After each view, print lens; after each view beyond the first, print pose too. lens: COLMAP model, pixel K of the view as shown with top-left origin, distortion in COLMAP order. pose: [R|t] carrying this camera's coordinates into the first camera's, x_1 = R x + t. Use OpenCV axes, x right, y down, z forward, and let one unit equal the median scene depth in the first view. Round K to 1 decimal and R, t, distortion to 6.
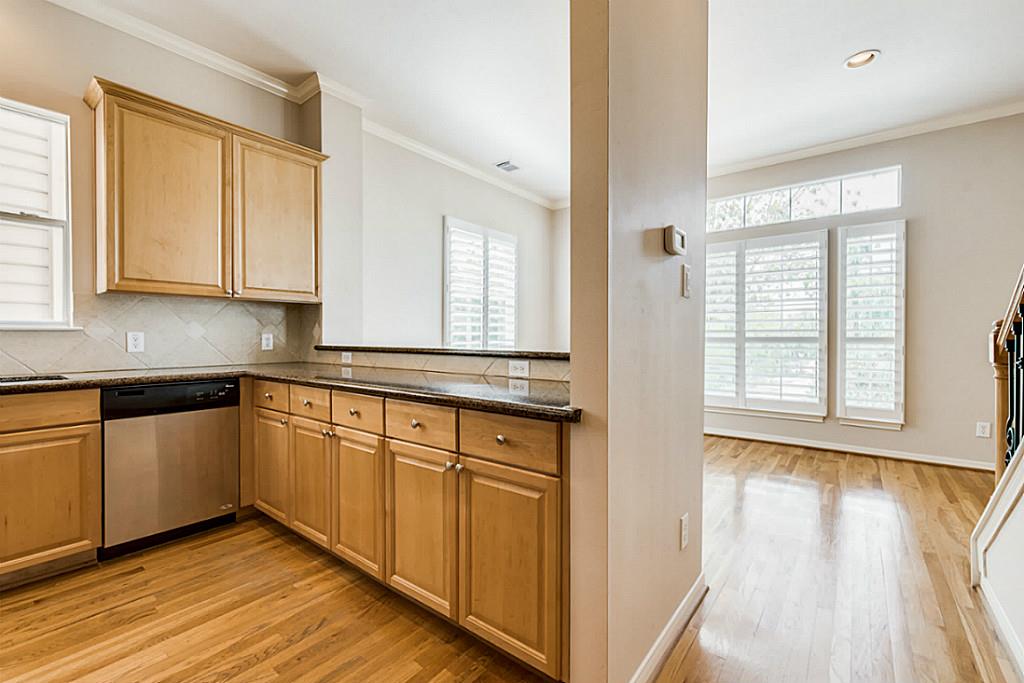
lens RADIAL K [[442.3, 0, 513.2], [0, 442.3, 337.7], [0, 0, 1]] dist [0.000267, -0.000318]
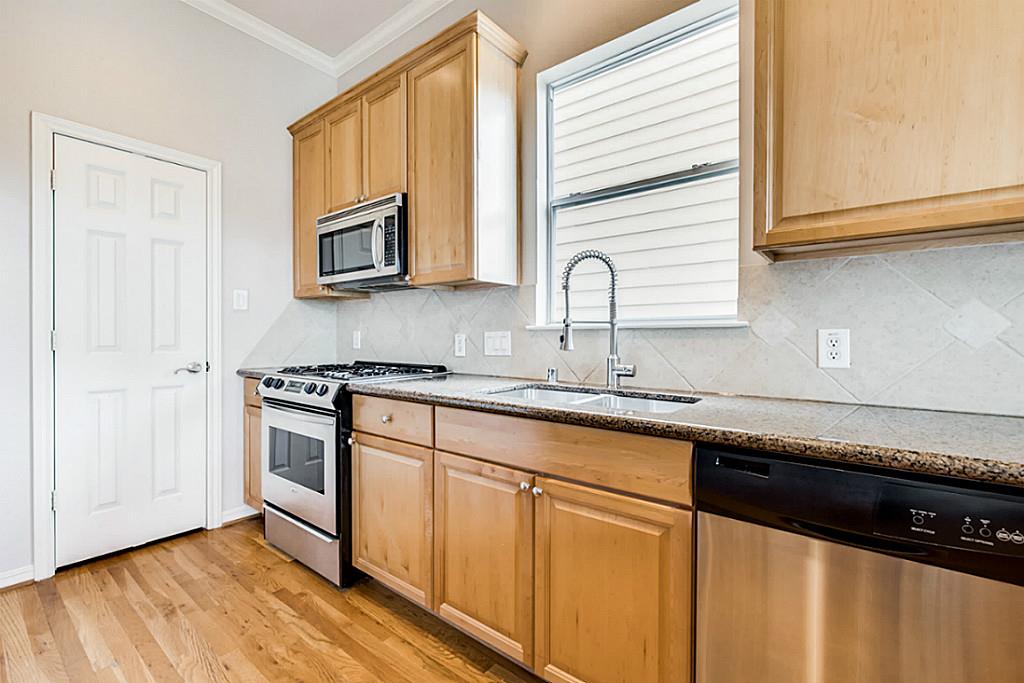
lens RADIAL K [[442.3, 0, 511.4], [0, 442.3, 339.7], [0, 0, 1]] dist [0.000267, -0.000318]
pose [[-0.007837, 0.011462, -0.999904, -0.371365], [-0.004770, 0.999922, 0.011500, -0.004437], [0.999958, 0.004860, -0.007782, 0.679872]]
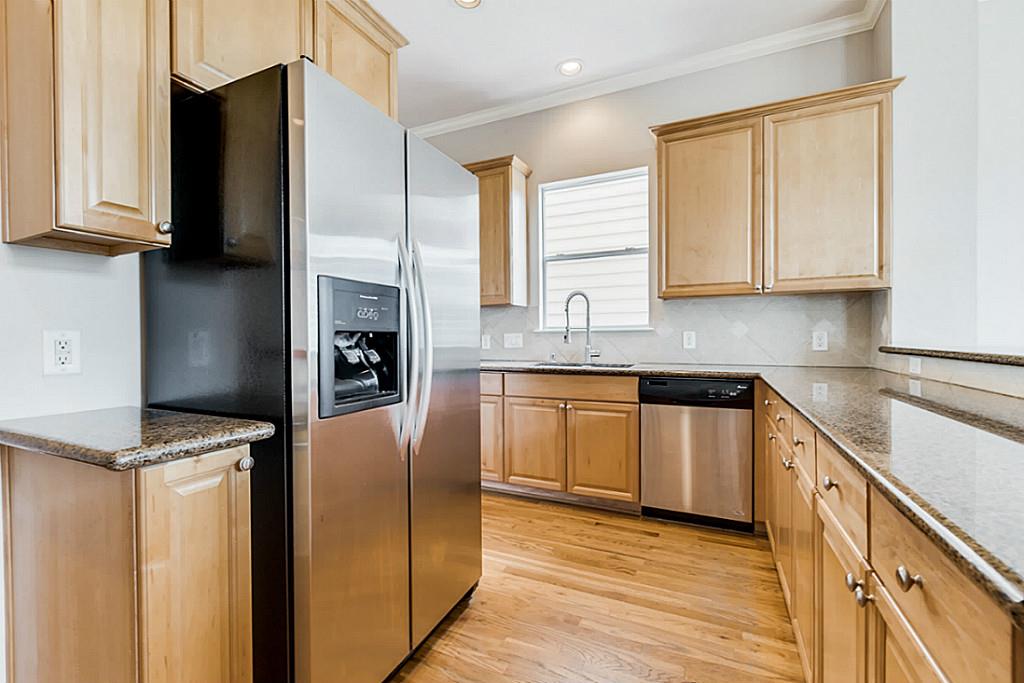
lens RADIAL K [[442.3, 0, 514.8], [0, 442.3, 339.5], [0, 0, 1]] dist [0.000267, -0.000318]
pose [[0.220554, 0.006384, -0.975354, 0.178575], [0.003048, 0.999969, 0.007234, -0.001305], [0.975370, -0.004569, 0.220528, 0.325038]]
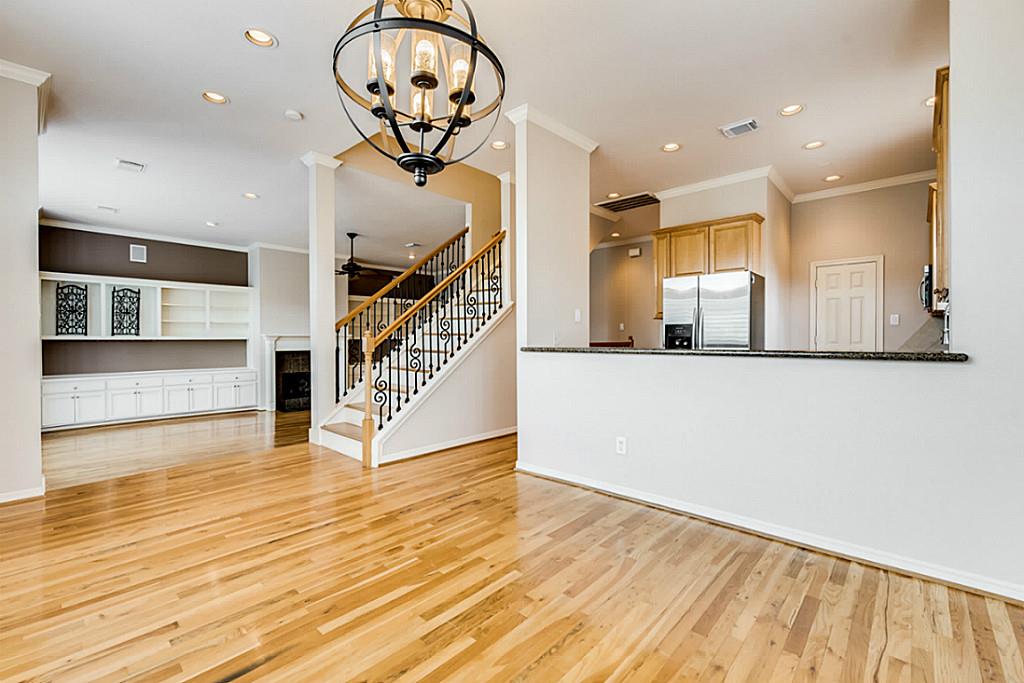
lens RADIAL K [[442.3, 0, 506.7], [0, 442.3, 341.8], [0, 0, 1]] dist [0.000267, -0.000318]
pose [[-0.995705, 0.003746, 0.092510, 0.232850], [0.004898, 0.999913, 0.012221, -0.012703], [-0.092457, 0.012621, -0.995637, 2.316155]]
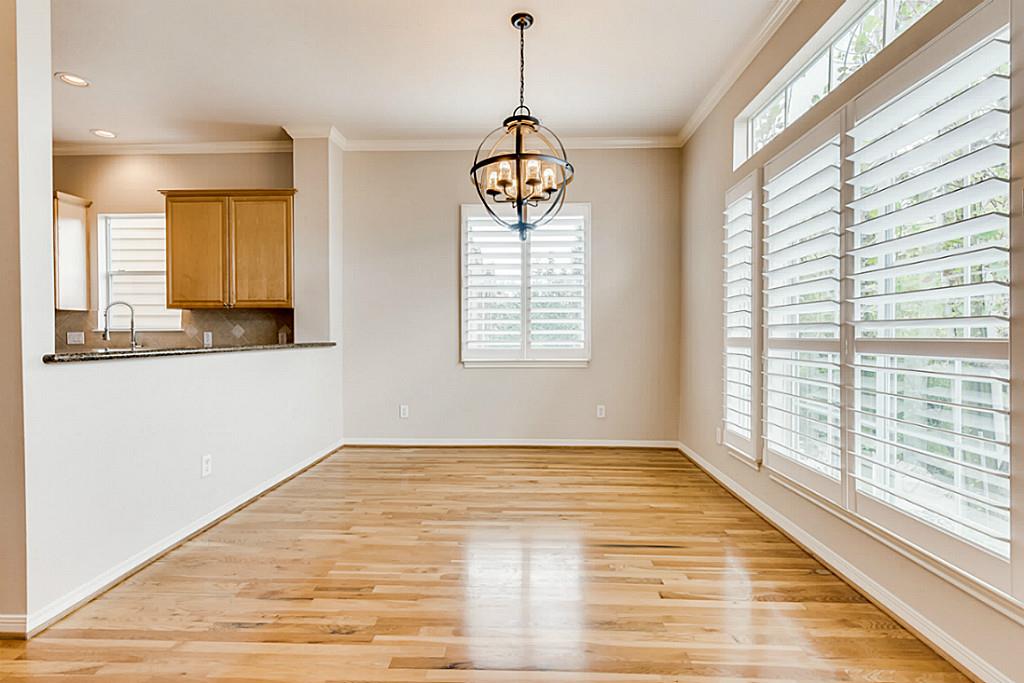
lens RADIAL K [[464.0, 0, 517.7], [0, 464.0, 339.5], [0, 0, 1]] dist [0.005033, -0.001975]
pose [[0.590211, 0.010931, -0.807175, 1.335393], [-0.003955, 0.999935, 0.010650, -0.008592], [0.807239, -0.003094, 0.590216, 0.979478]]
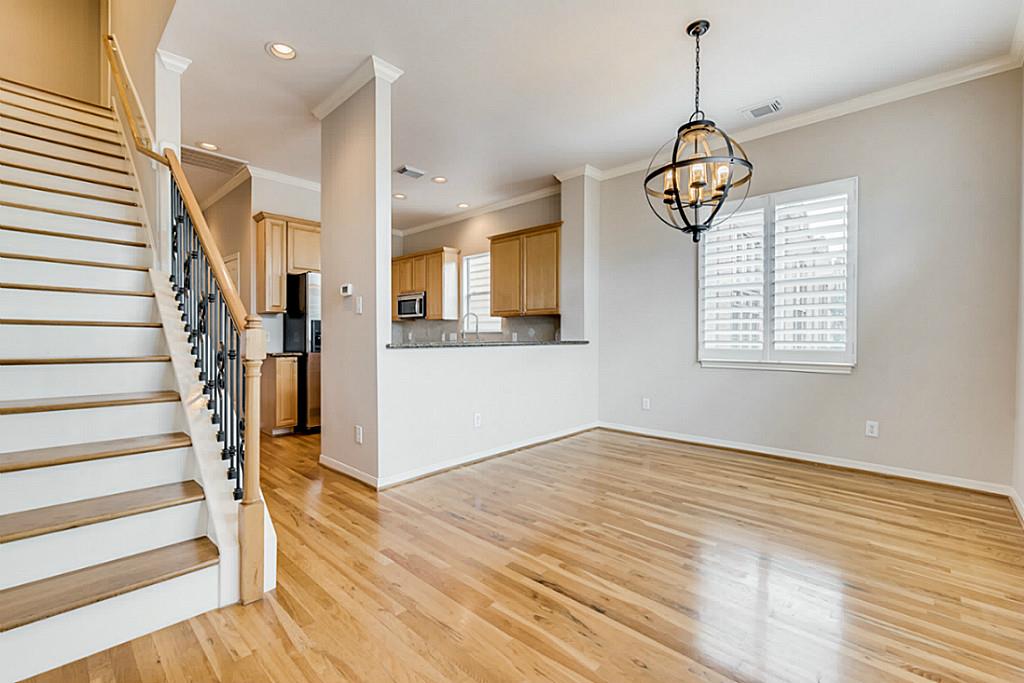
lens RADIAL K [[442.3, 0, 514.6], [0, 442.3, 341.7], [0, 0, 1]] dist [0.000267, -0.000318]
pose [[-0.091399, 0.016385, -0.995680, 1.575114], [-0.005156, 0.999843, 0.016927, -0.005221], [0.995801, 0.006680, -0.091300, 1.305616]]
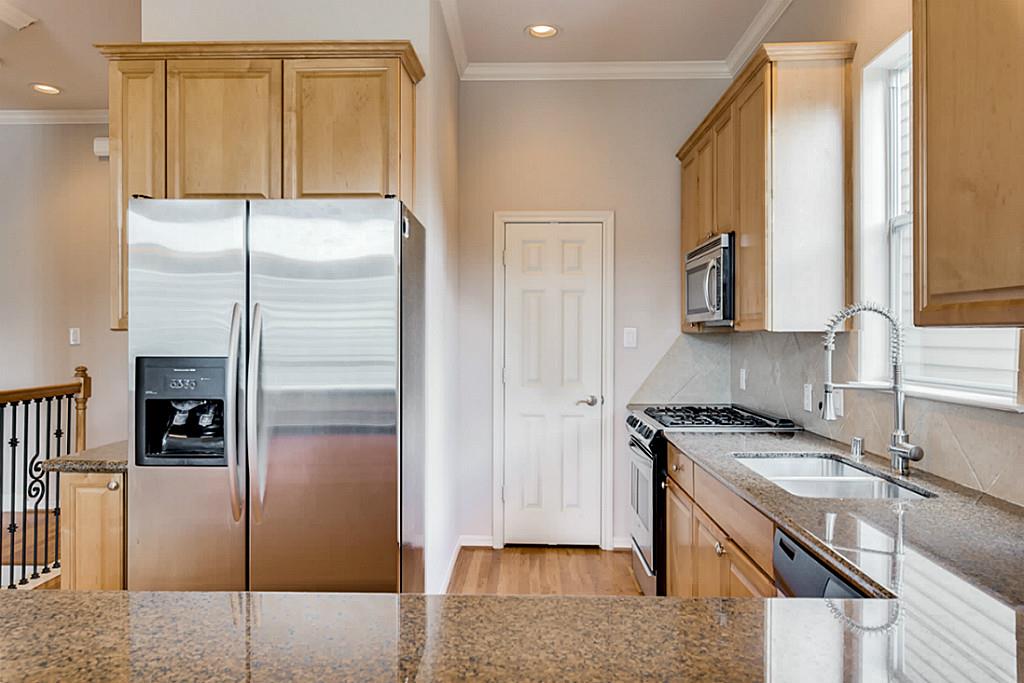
lens RADIAL K [[703.3, 0, 522.3], [0, 703.3, 339.1], [0, 0, 1]] dist [0.023001, -0.000765]
pose [[-0.798238, 0.004830, -0.602322, -0.154630], [-0.000573, 0.999961, 0.008777, -0.095936], [0.602341, 0.007351, -0.798205, 1.264249]]
